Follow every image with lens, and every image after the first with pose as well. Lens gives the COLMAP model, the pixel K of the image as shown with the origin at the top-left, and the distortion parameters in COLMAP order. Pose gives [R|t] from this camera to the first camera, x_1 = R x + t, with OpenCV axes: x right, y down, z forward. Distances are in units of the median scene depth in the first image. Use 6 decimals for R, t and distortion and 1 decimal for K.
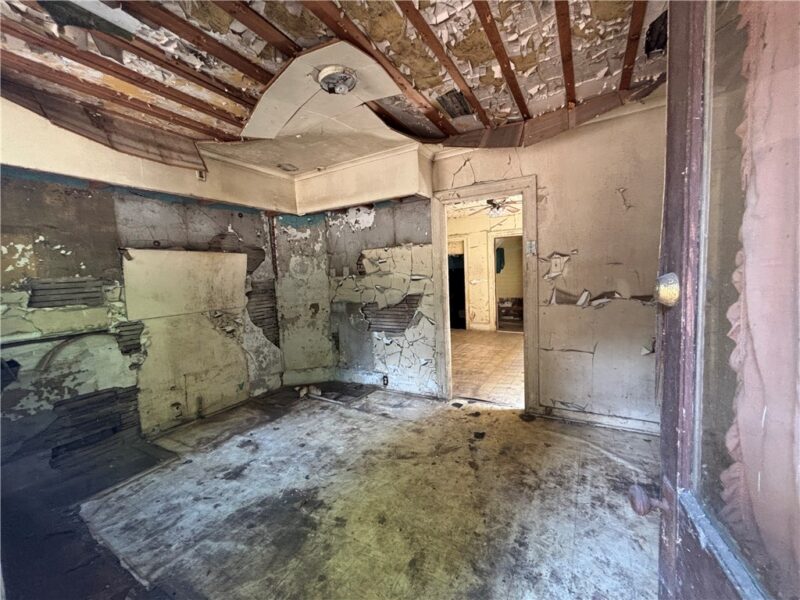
lens RADIAL K [[324.5, 0, 398.9], [0, 324.5, 300.4], [0, 0, 1]] dist [-0.000247, -0.000018]
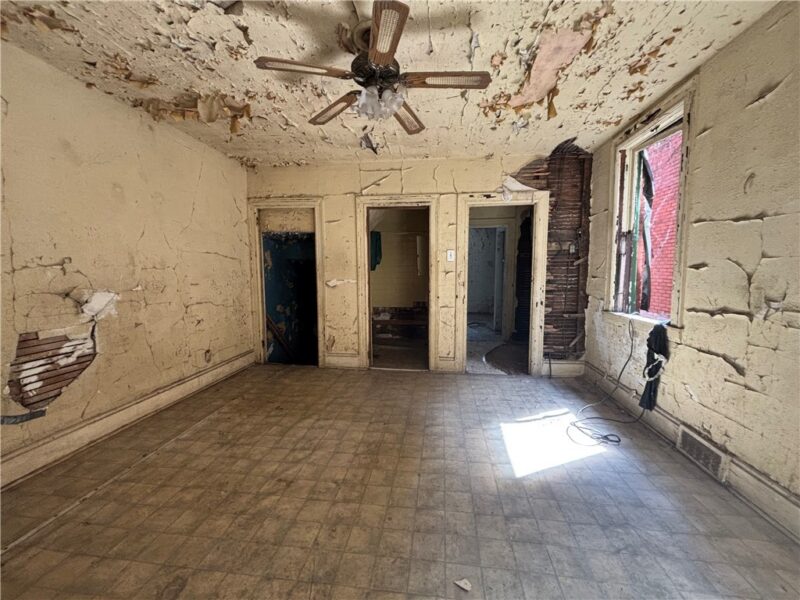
lens RADIAL K [[324.5, 0, 400.0], [0, 324.5, 300.4], [0, 0, 1]] dist [-0.000247, -0.000018]
pose [[0.923844, 0.006068, 0.382721, 0.124335], [-0.004545, 0.999978, -0.004885, -0.024684], [-0.382742, 0.002773, 0.923851, 0.432744]]
